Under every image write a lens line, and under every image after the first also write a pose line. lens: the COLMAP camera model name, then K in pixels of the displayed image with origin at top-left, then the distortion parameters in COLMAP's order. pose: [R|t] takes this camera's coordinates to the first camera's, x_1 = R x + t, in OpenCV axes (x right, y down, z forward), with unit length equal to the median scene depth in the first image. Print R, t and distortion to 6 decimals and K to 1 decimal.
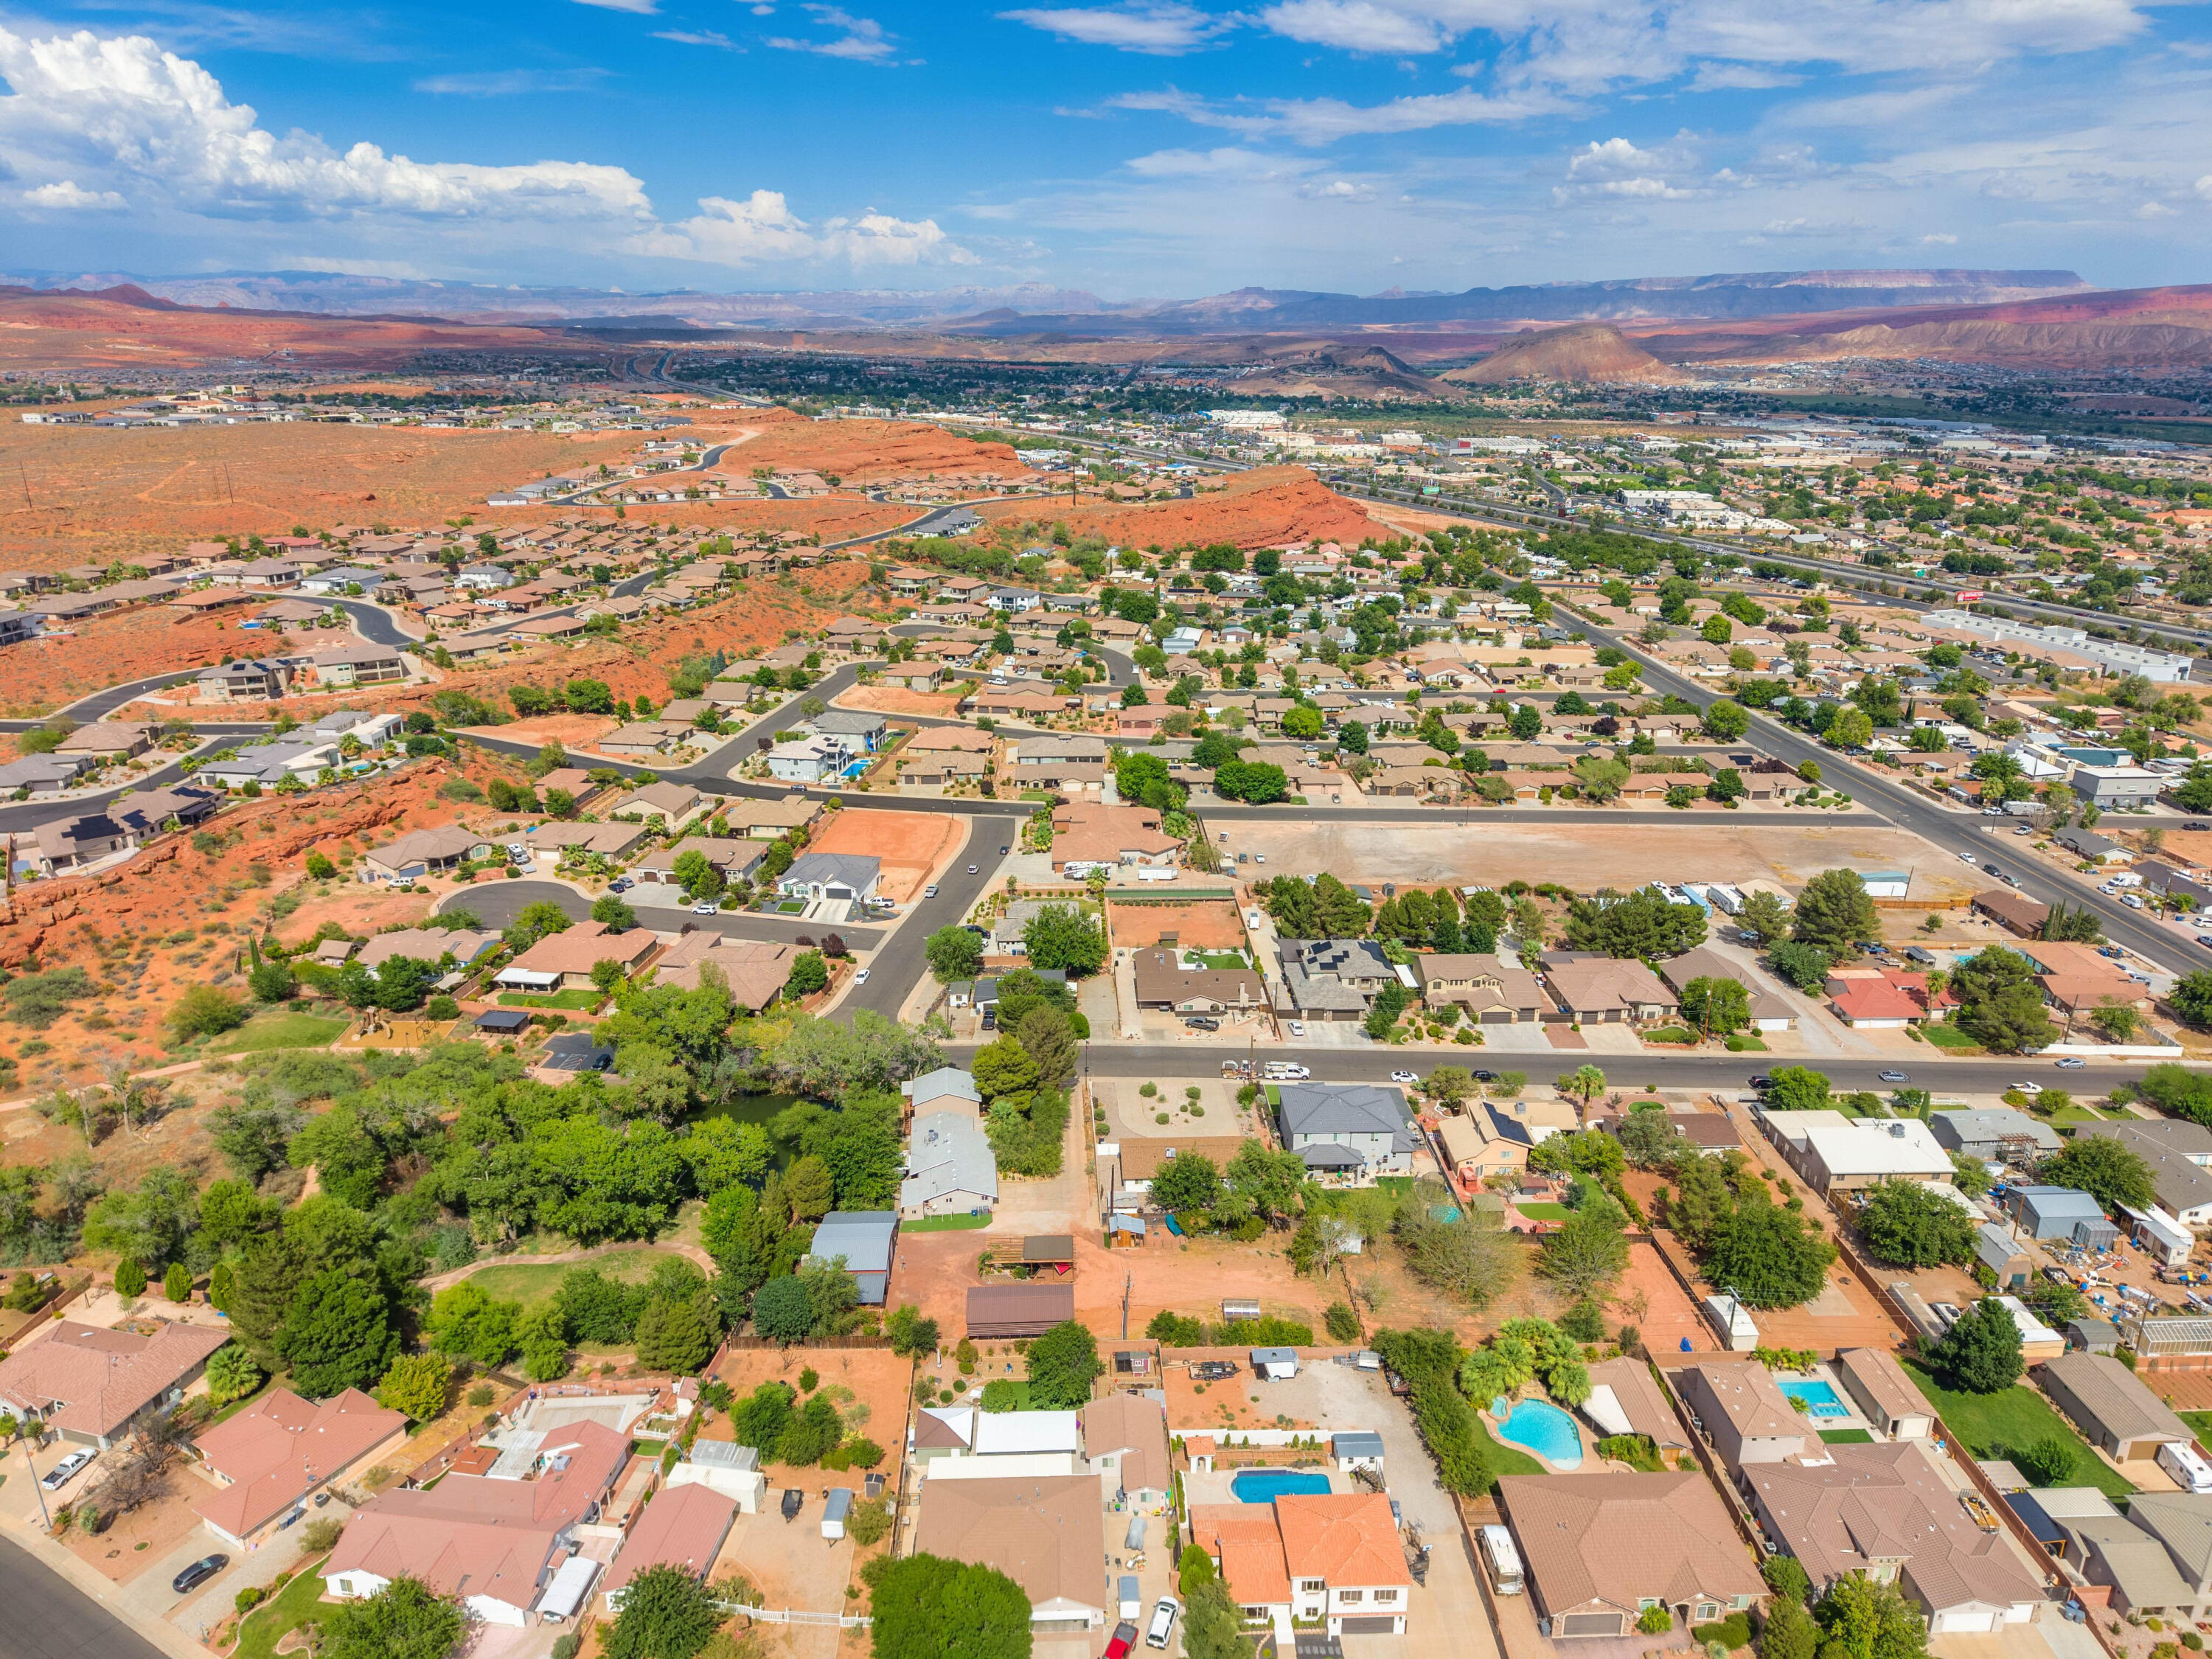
lens RADIAL K [[1473.6, 0, 1106.0], [0, 1473.6, 829.5], [0, 0, 1]] dist [0.045584, -0.046040]
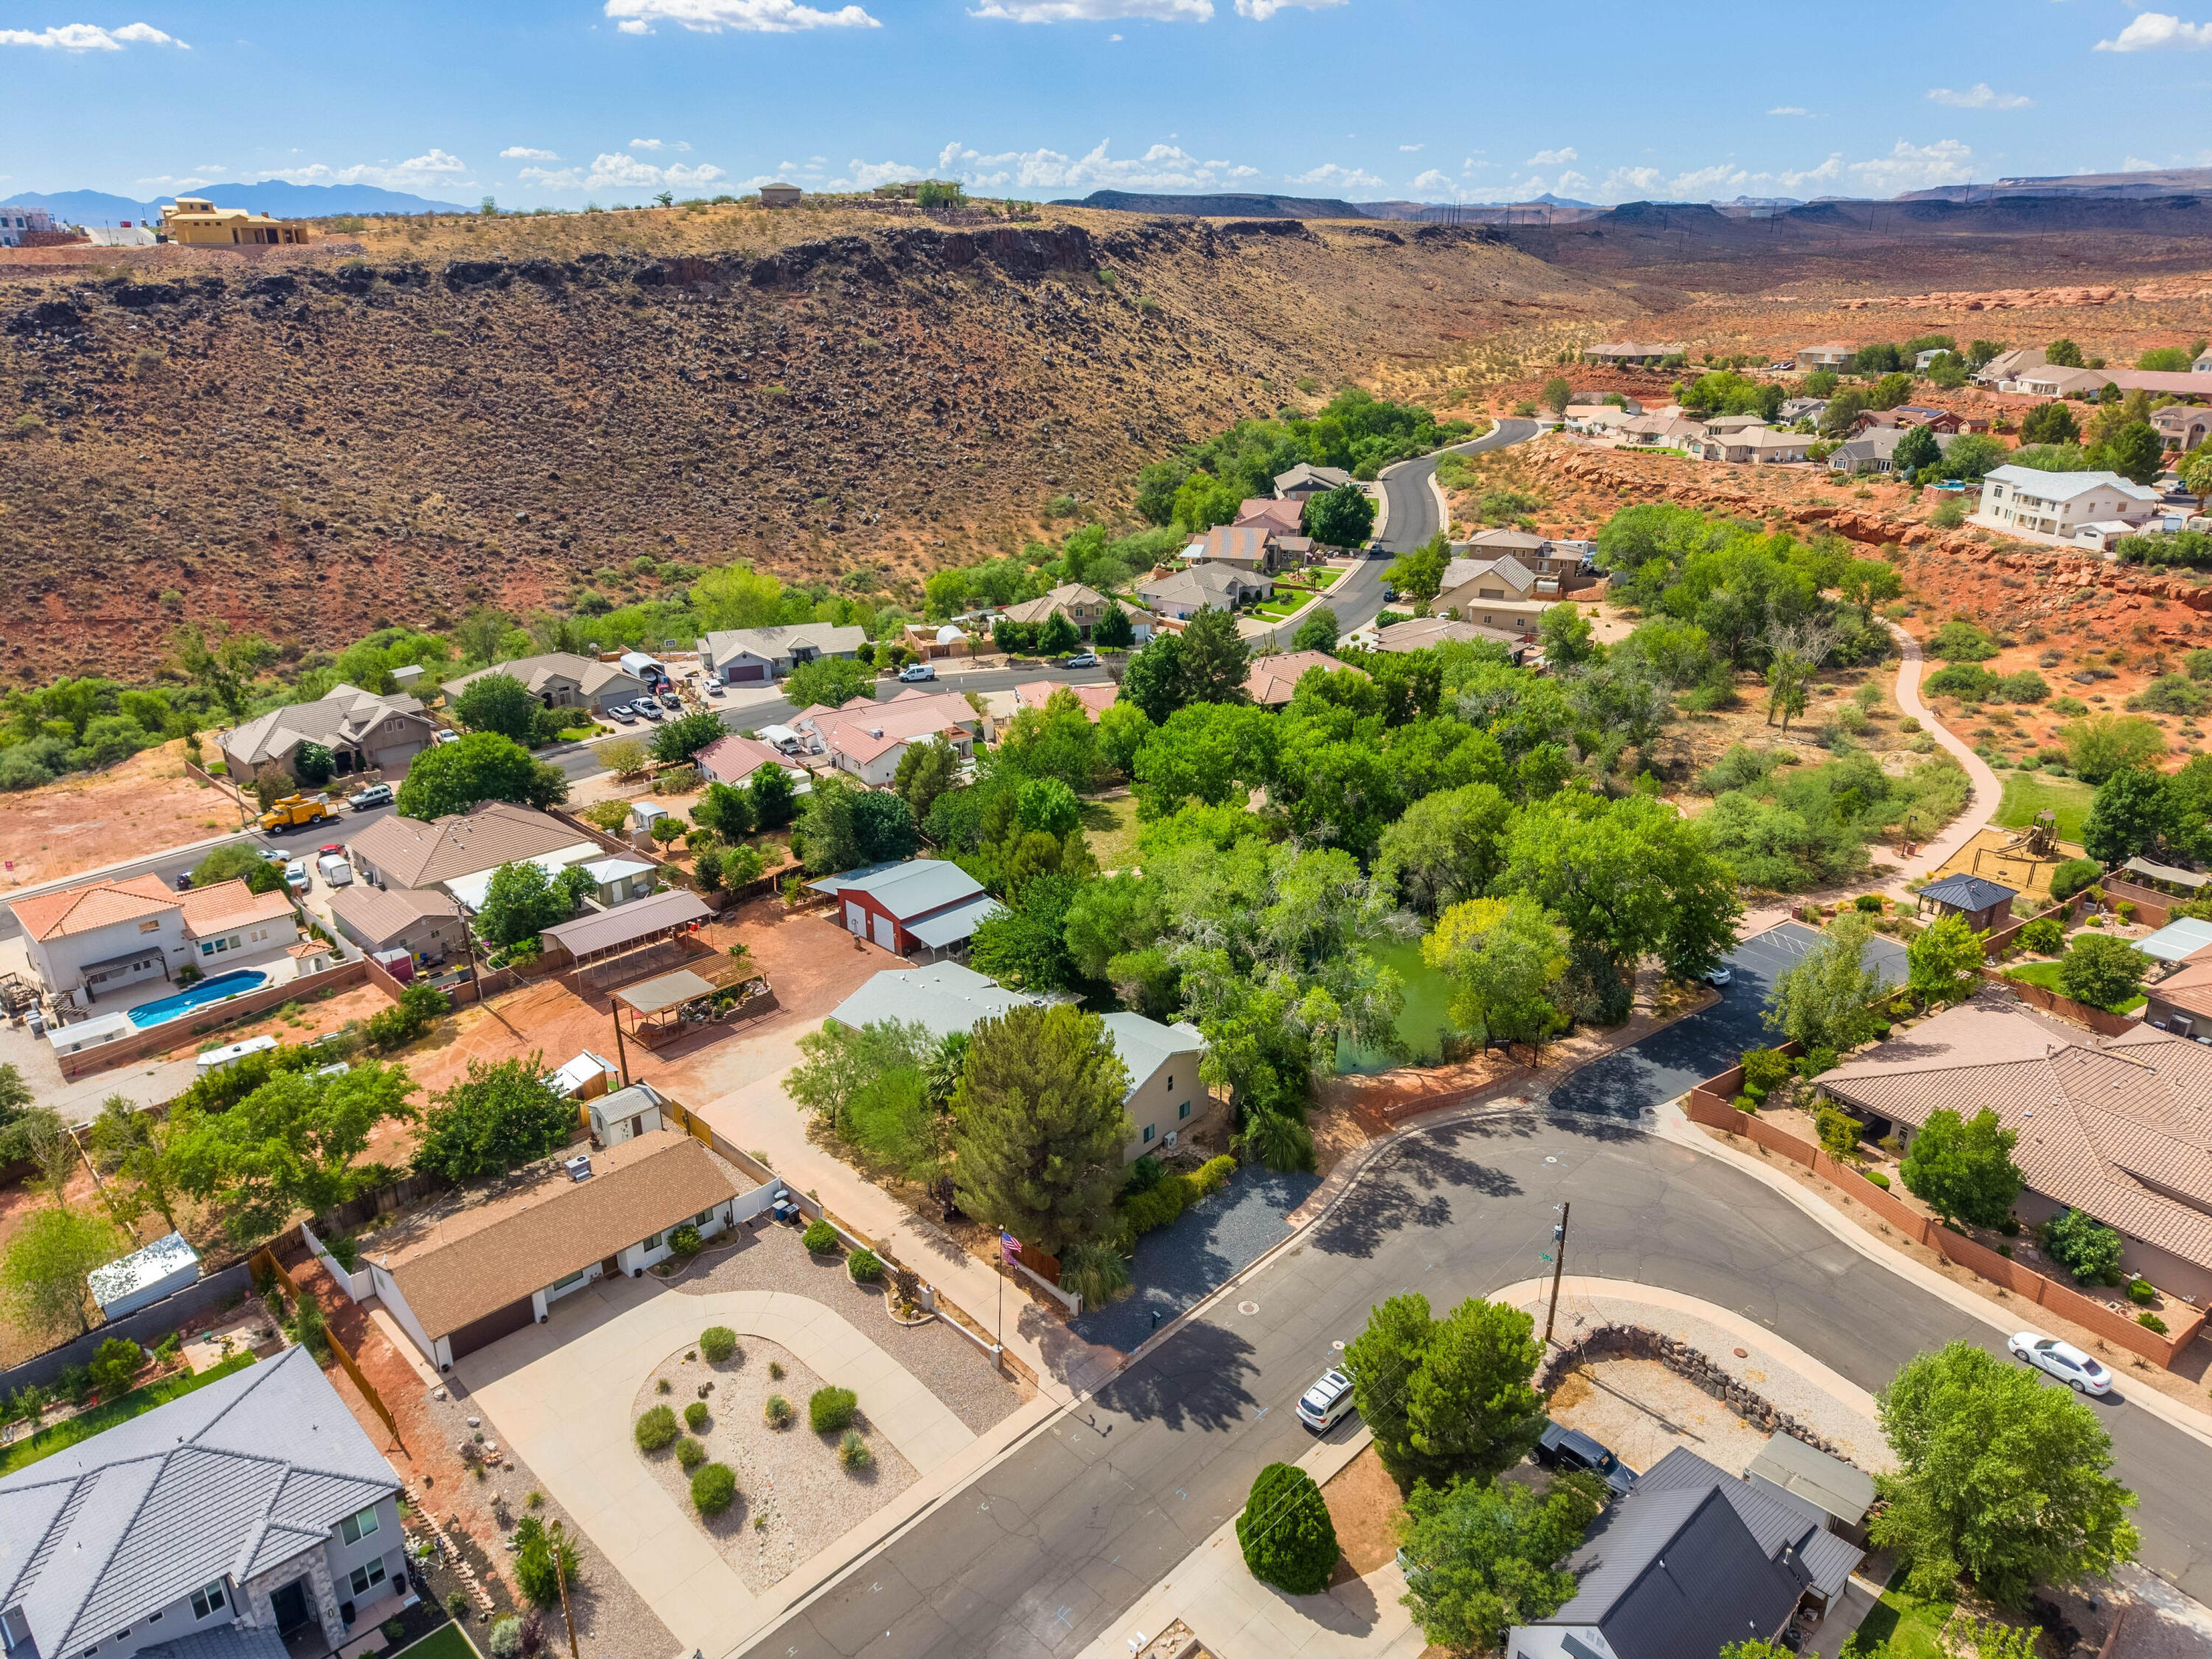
lens RADIAL K [[1483.6, 0, 1106.0], [0, 1483.6, 829.5], [0, 0, 1]] dist [0.004919, 0.005493]
pose [[-0.735163, 0.245131, -0.632017, 0.145456], [-0.214486, 0.800319, 0.559898, -0.117667], [0.643064, 0.547175, -0.535788, 1.011551]]
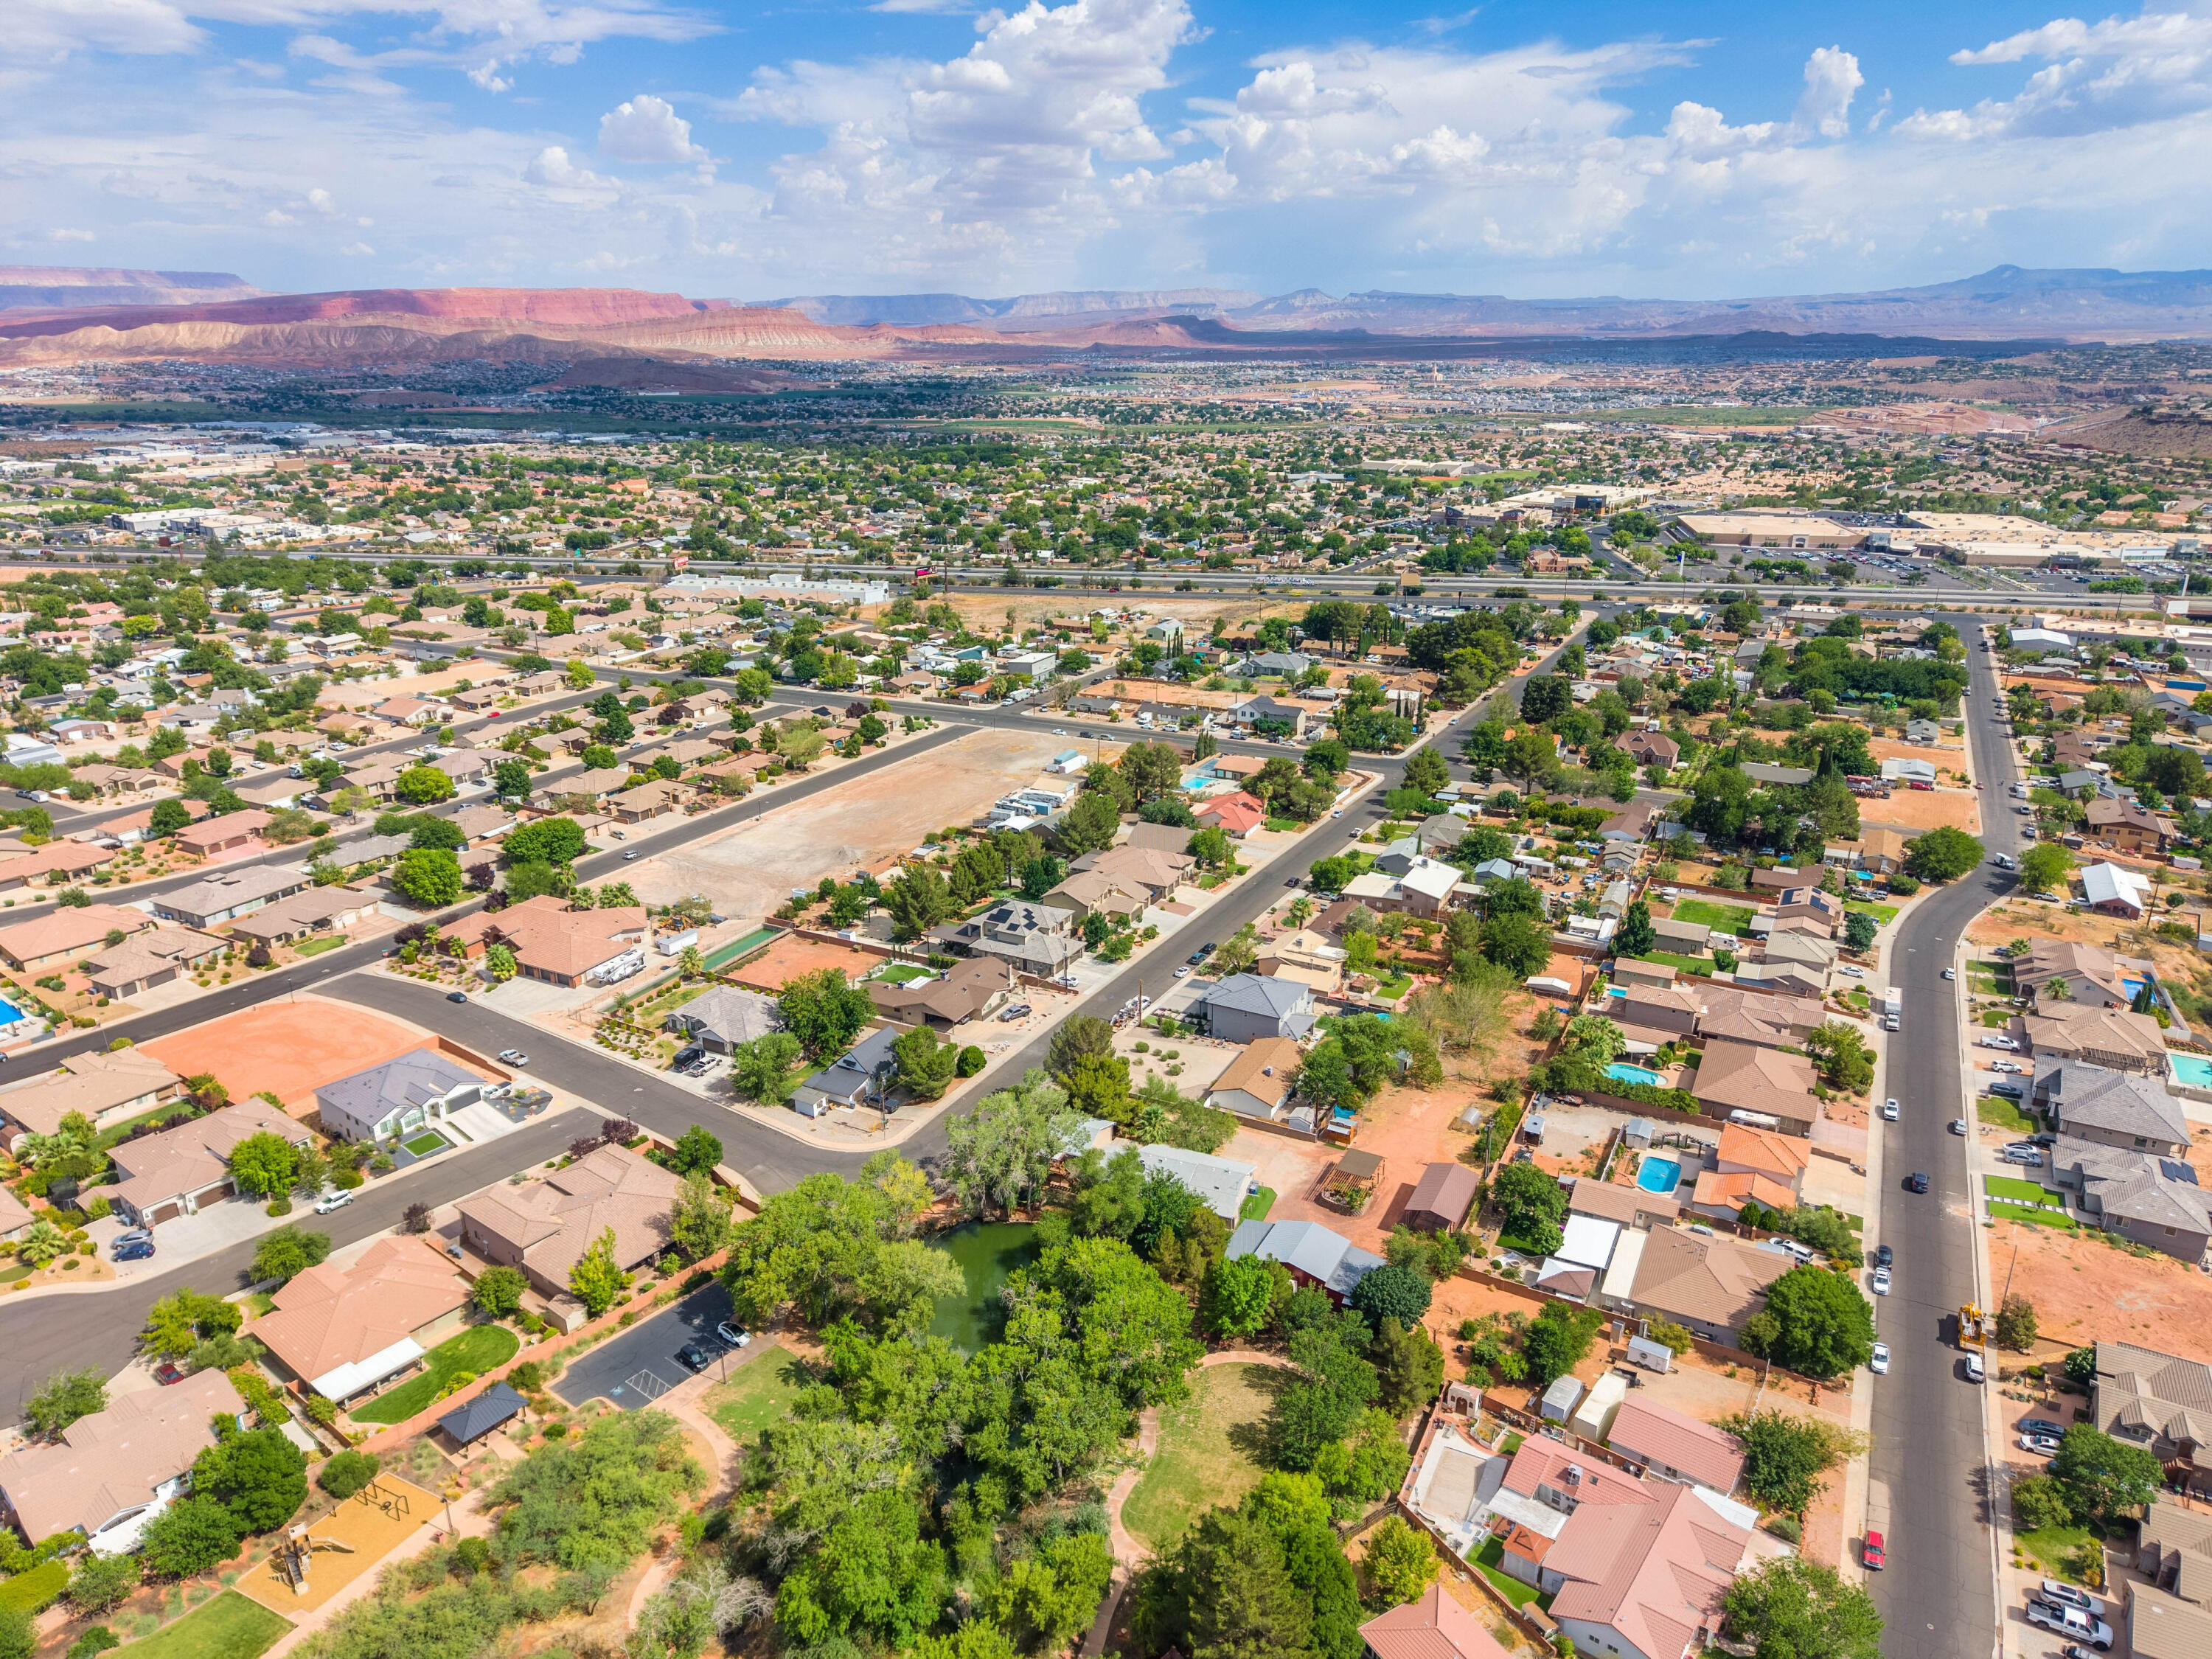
lens RADIAL K [[1479.7, 0, 1103.3], [0, 1479.7, 827.3], [0, 0, 1]] dist [0.024314, -0.021466]
pose [[0.494868, -0.282377, 0.821808, -0.687798], [0.283617, 0.946424, 0.154411, -0.126027], [-0.821381, 0.156666, 0.548442, 0.366097]]
